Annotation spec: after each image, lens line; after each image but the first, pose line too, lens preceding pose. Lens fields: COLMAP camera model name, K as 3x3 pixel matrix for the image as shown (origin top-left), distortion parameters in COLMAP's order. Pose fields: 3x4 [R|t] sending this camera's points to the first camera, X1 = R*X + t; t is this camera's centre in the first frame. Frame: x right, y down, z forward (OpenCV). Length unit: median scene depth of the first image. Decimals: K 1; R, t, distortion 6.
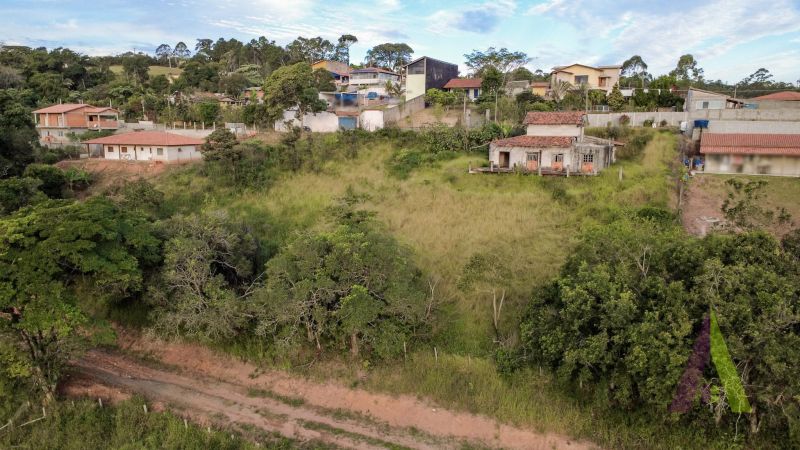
lens RADIAL K [[579.8, 0, 399.0], [0, 579.8, 223.1], [0, 0, 1]] dist [-0.001635, 0.006577]
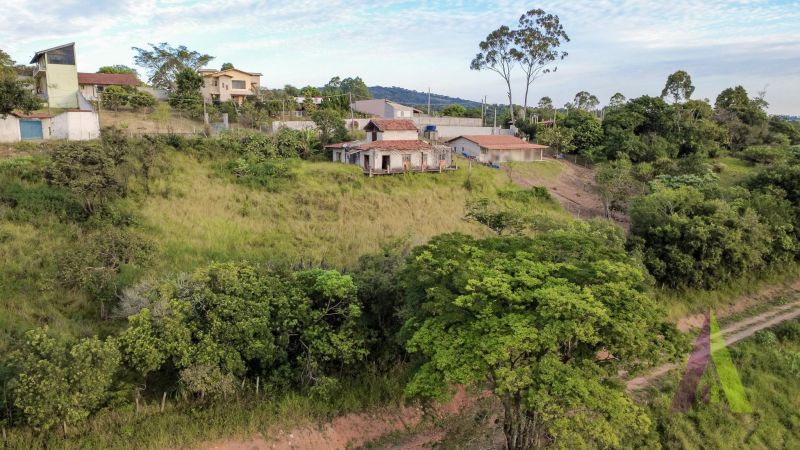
lens RADIAL K [[579.8, 0, 399.8], [0, 579.8, 222.5], [0, 0, 1]] dist [-0.001635, 0.006577]
pose [[0.488688, -0.148209, 0.859778, -0.712922], [0.146776, 0.985386, 0.086435, -0.080414], [-0.860024, 0.083955, 0.503300, 0.388972]]
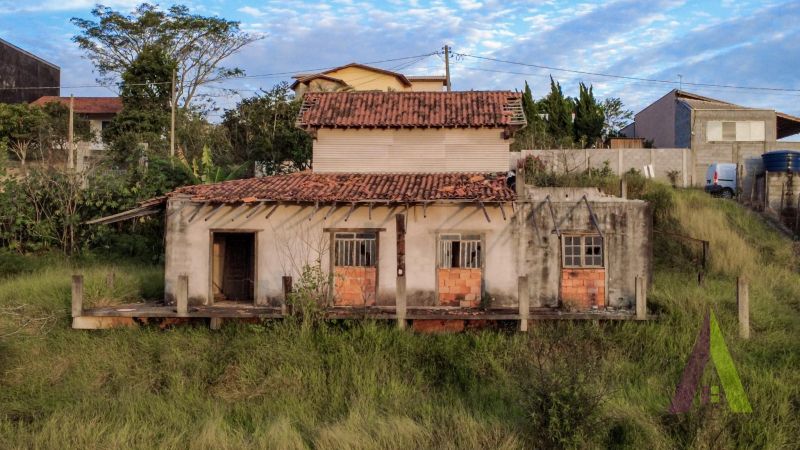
lens RADIAL K [[986.2, 0, 399.9], [0, 986.2, 224.8], [0, 0, 1]] dist [-0.008053, 0.000000]
pose [[0.914451, 0.009573, 0.404584, 0.076264], [0.069404, 0.981200, -0.180084, -0.045707], [-0.398702, 0.192758, 0.896594, 0.565448]]
